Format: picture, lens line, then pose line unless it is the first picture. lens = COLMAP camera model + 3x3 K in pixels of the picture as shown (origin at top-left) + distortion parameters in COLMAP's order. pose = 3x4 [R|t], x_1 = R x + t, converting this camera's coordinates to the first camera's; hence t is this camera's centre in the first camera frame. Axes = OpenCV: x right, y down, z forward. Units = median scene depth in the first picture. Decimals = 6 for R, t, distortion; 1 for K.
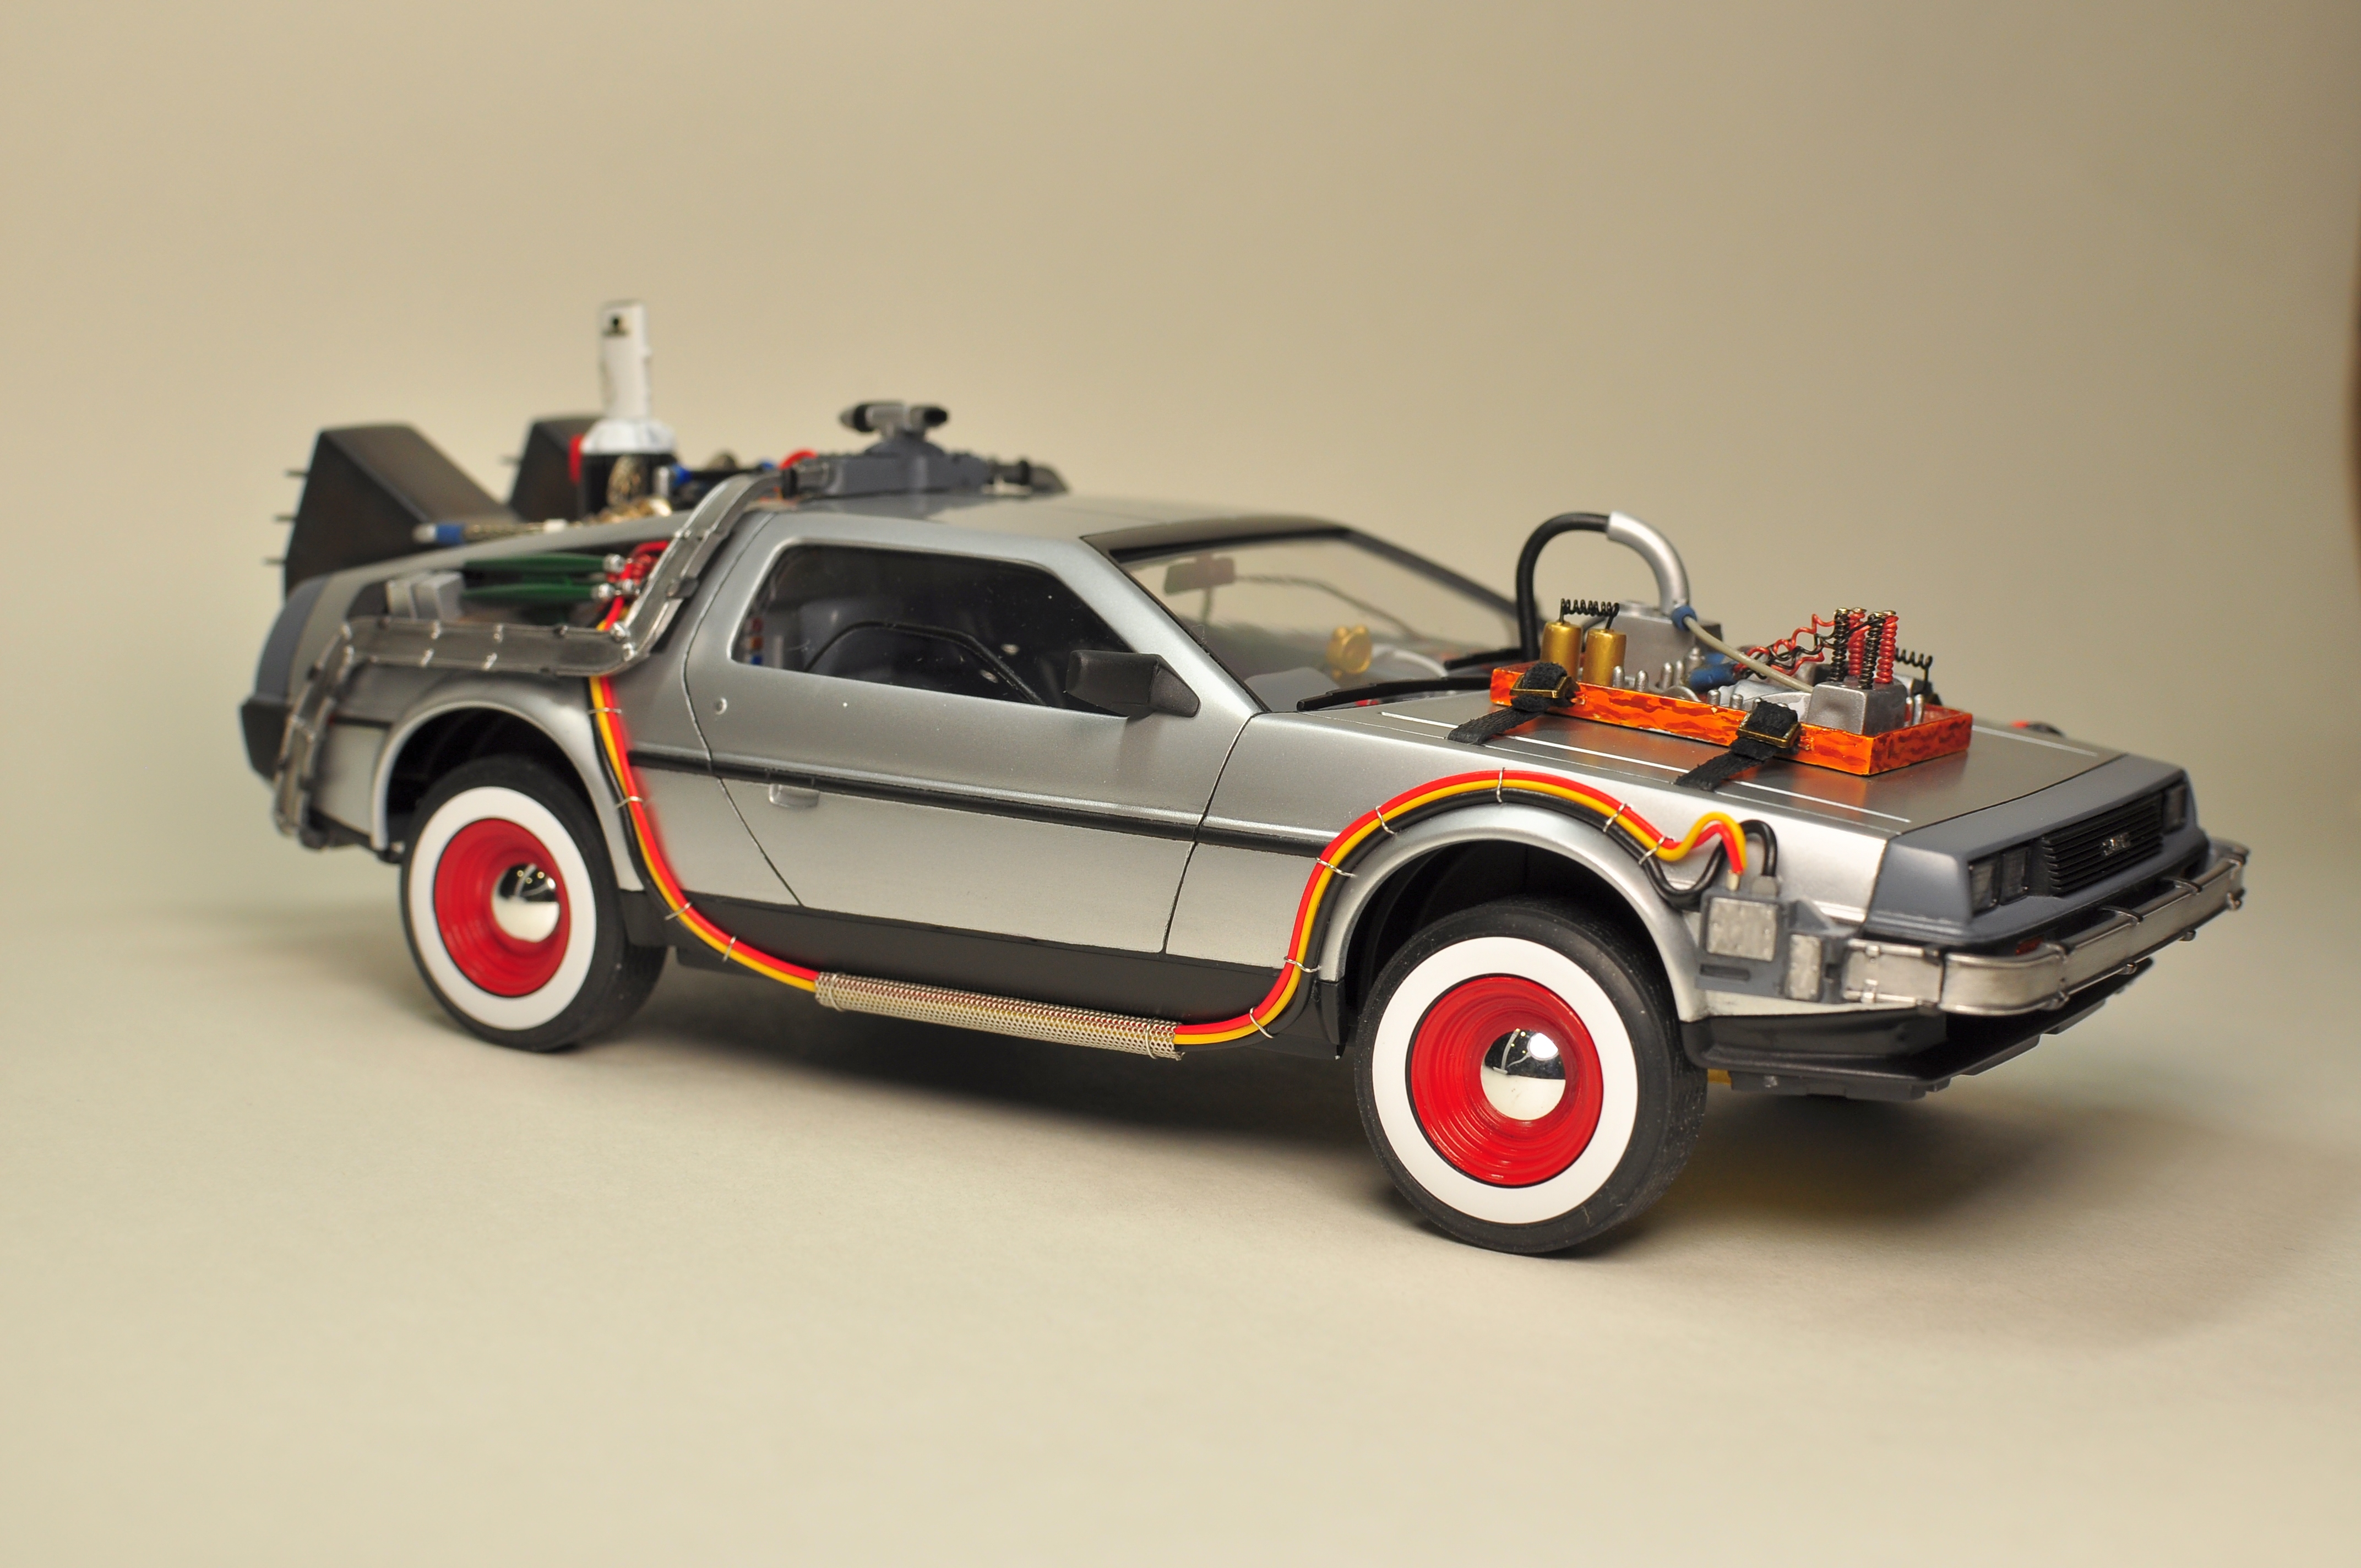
lens RADIAL K [[3657.5, 0, 1174.8], [0, 3657.5, 780.4], [0, 0, 1]] dist [-0.216366, 0.000000]
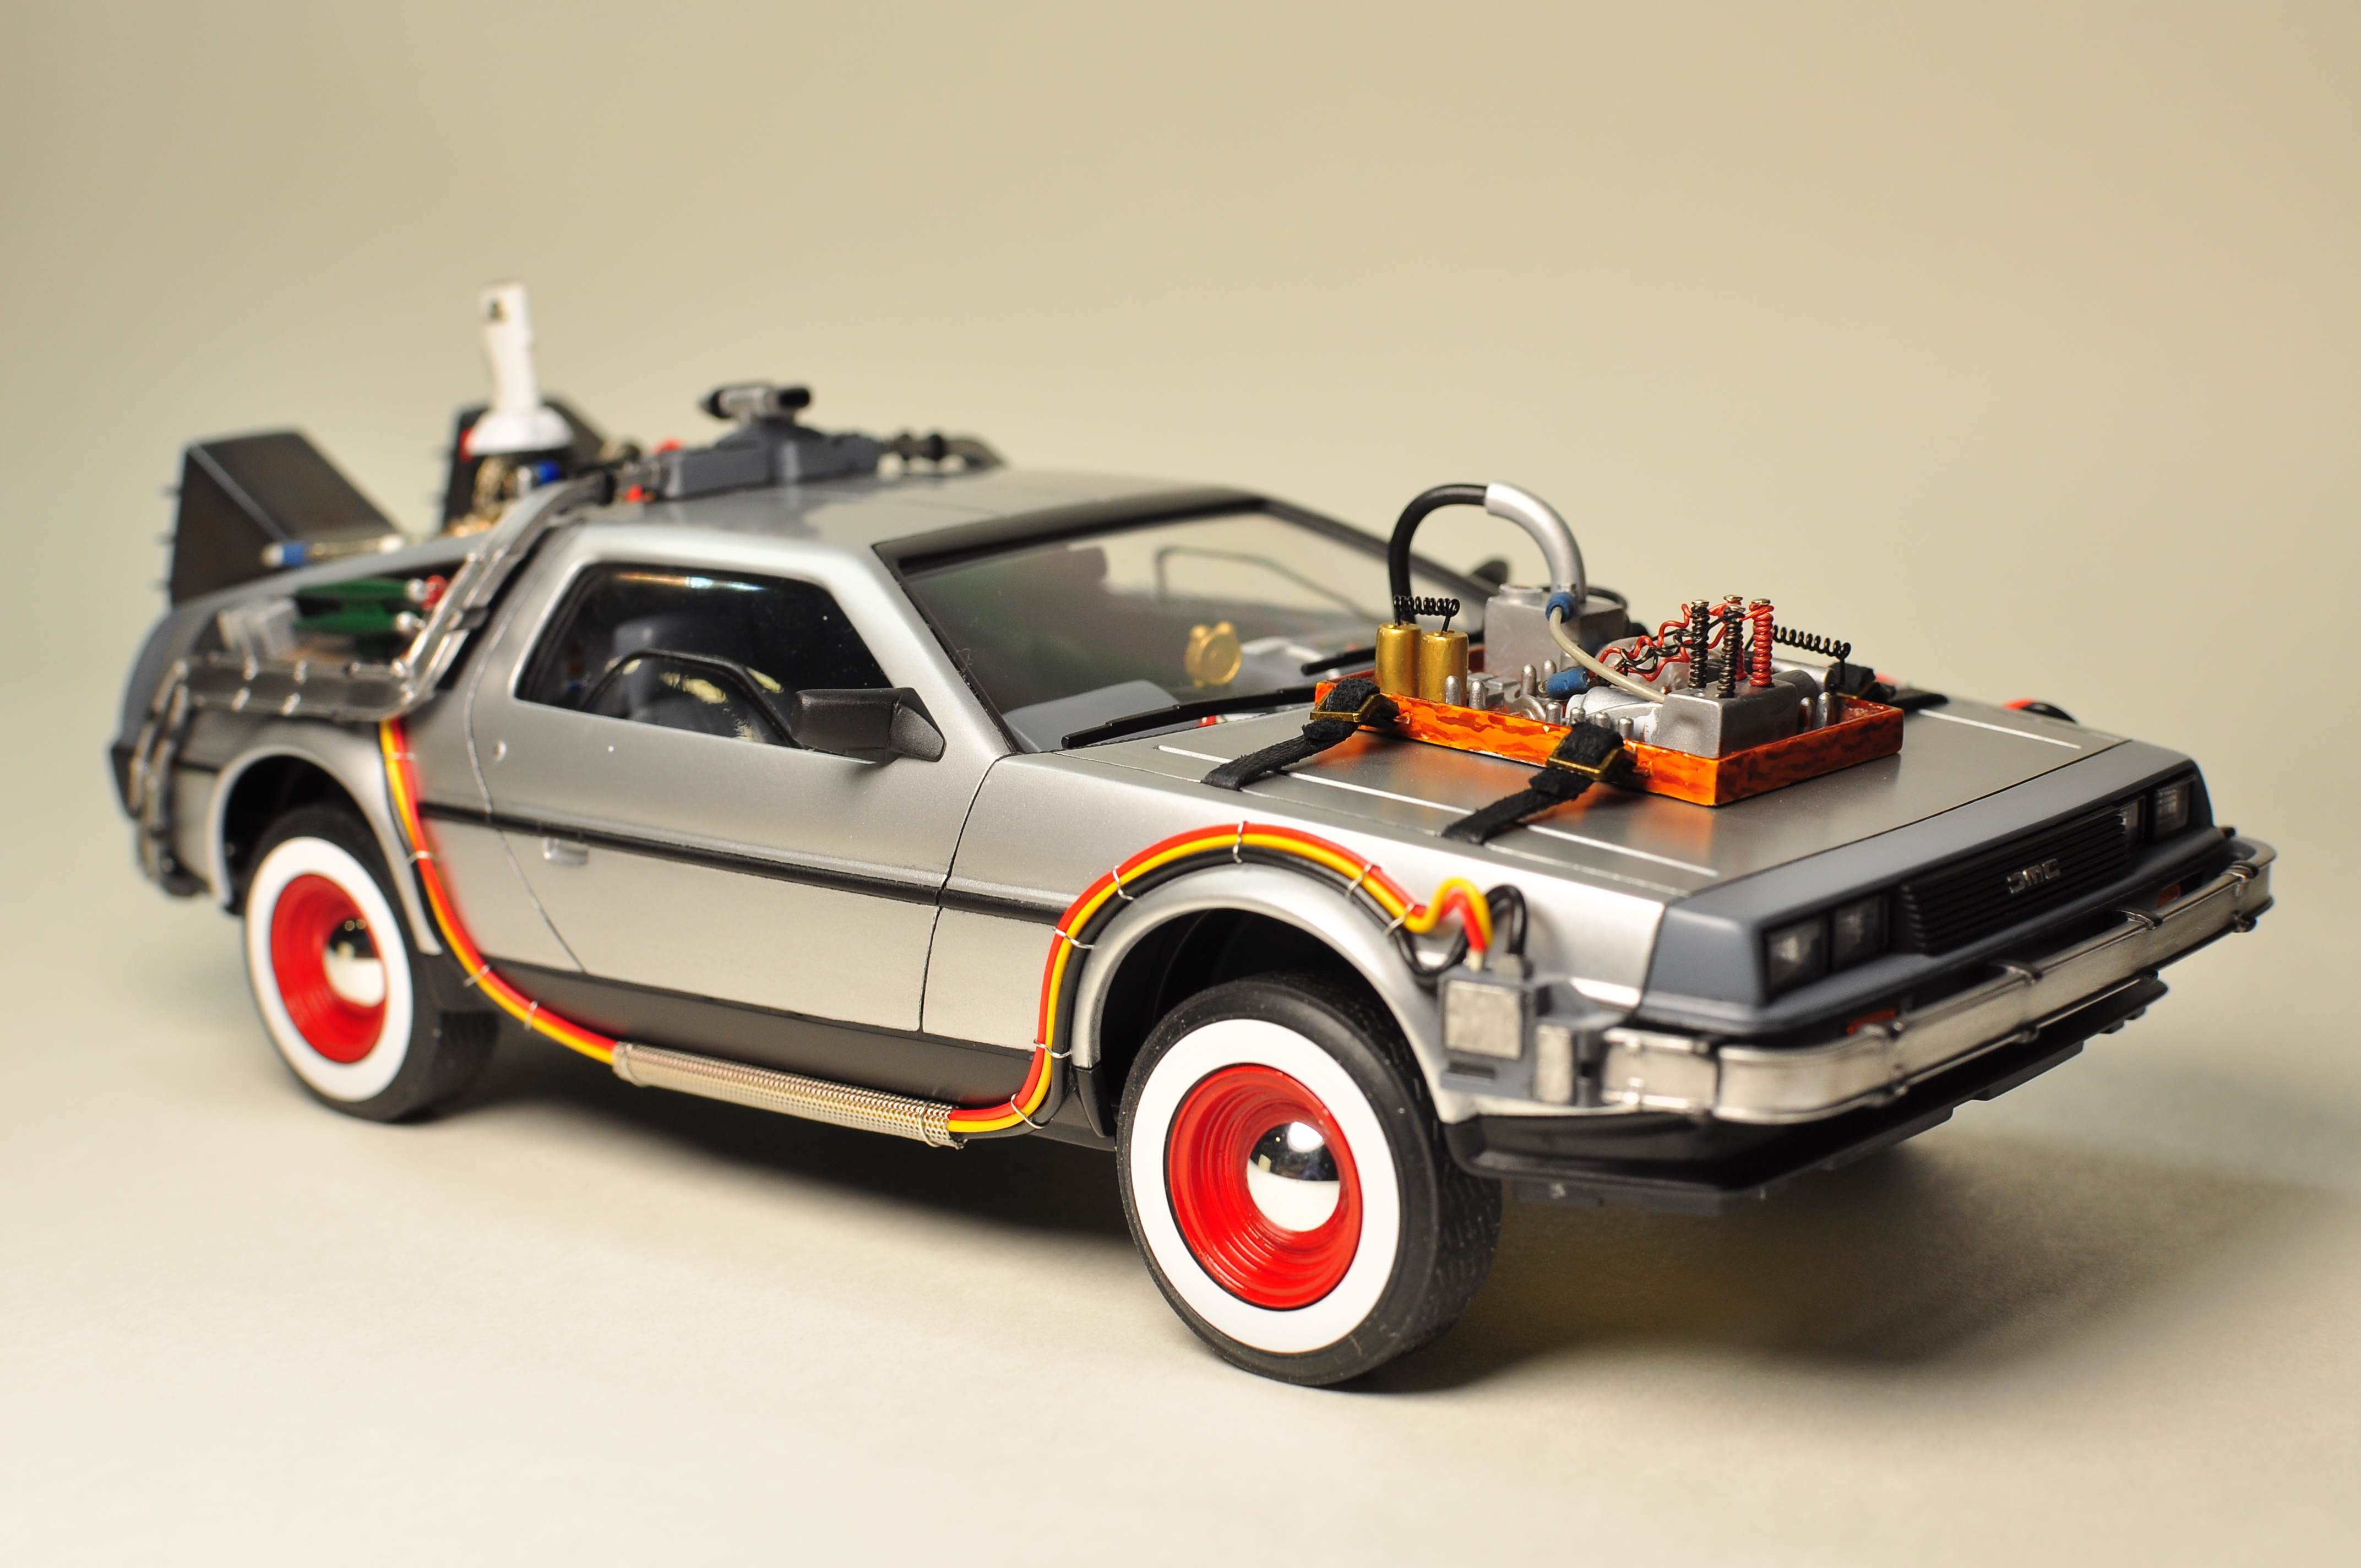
lens RADIAL K [[3657.5, 0, 1182.5], [0, 3657.5, 778.6], [0, 0, 1]] dist [-0.216366, 0.000000]
pose [[0.983414, -0.034894, -0.177984, 0.213496], [0.042784, 0.998256, 0.040685, -0.045332], [0.176254, -0.047625, 0.983192, 0.155648]]
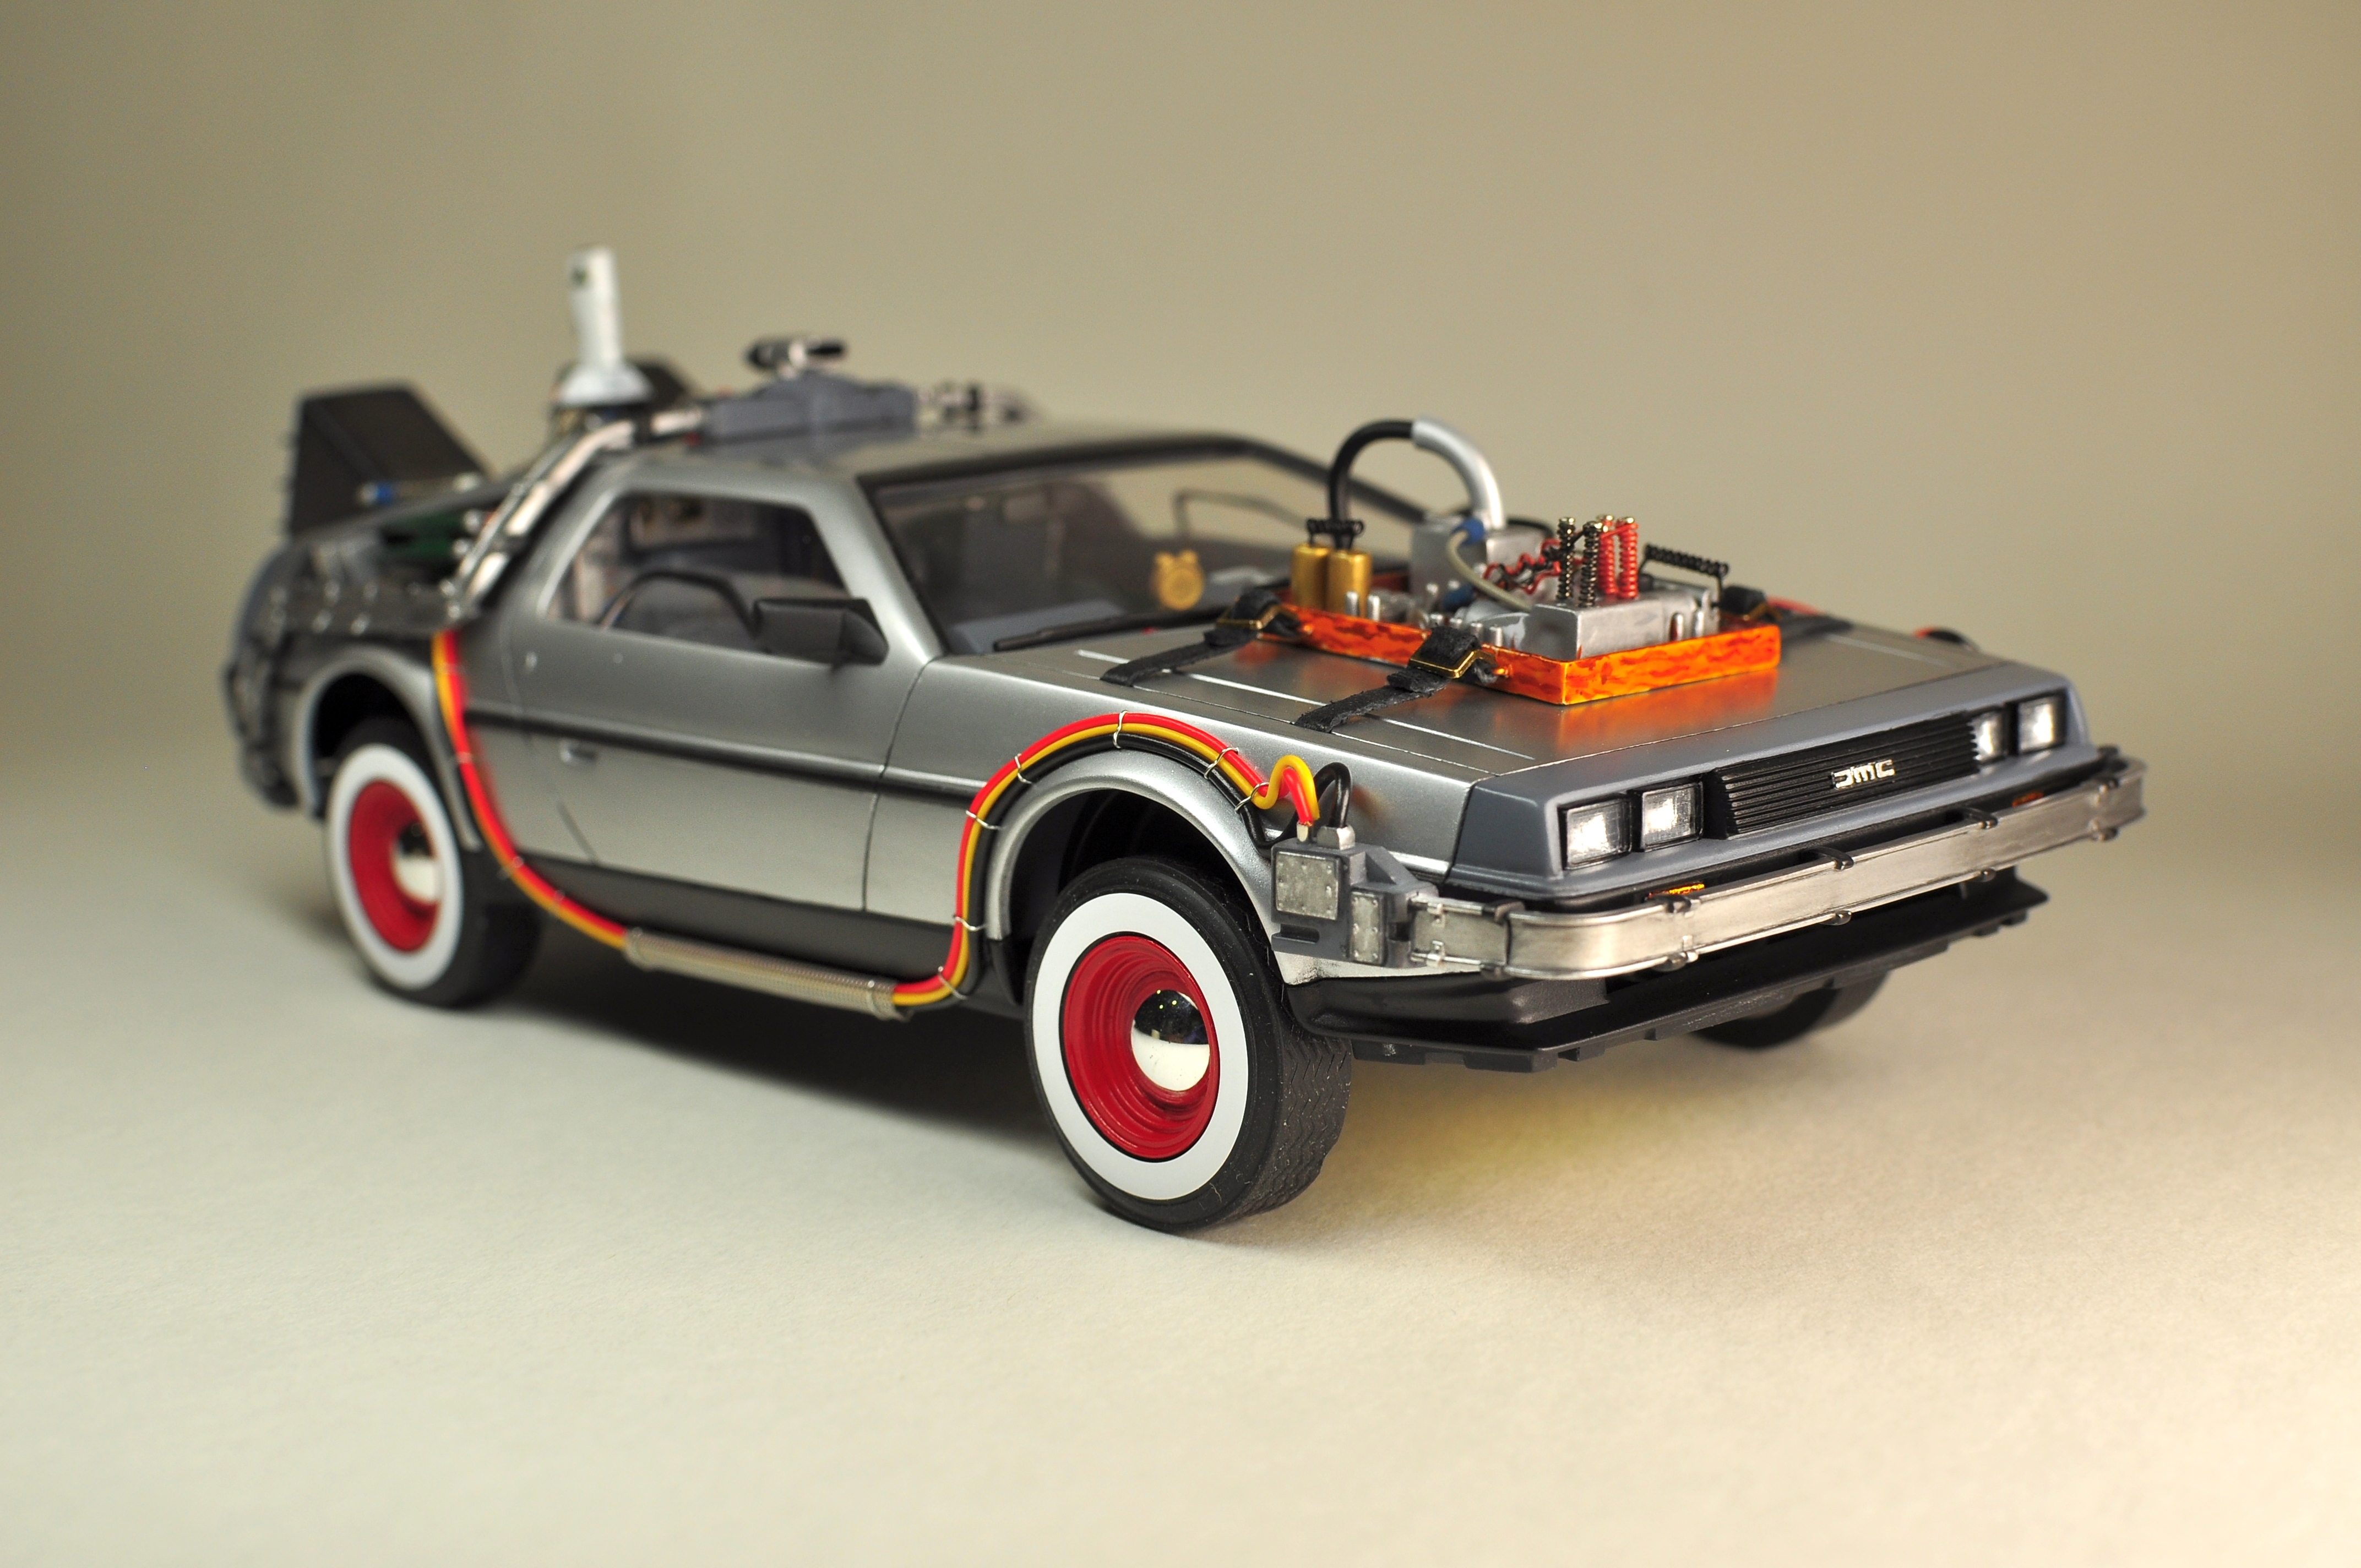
lens RADIAL K [[3657.5, 0, 1178.7], [0, 3657.5, 792.9], [0, 0, 1]] dist [-0.216366, 0.000000]
pose [[0.959491, -0.022469, -0.280843, 0.341826], [0.032233, 0.999024, 0.030199, -0.009581], [0.279891, -0.038028, 0.959278, 0.105728]]
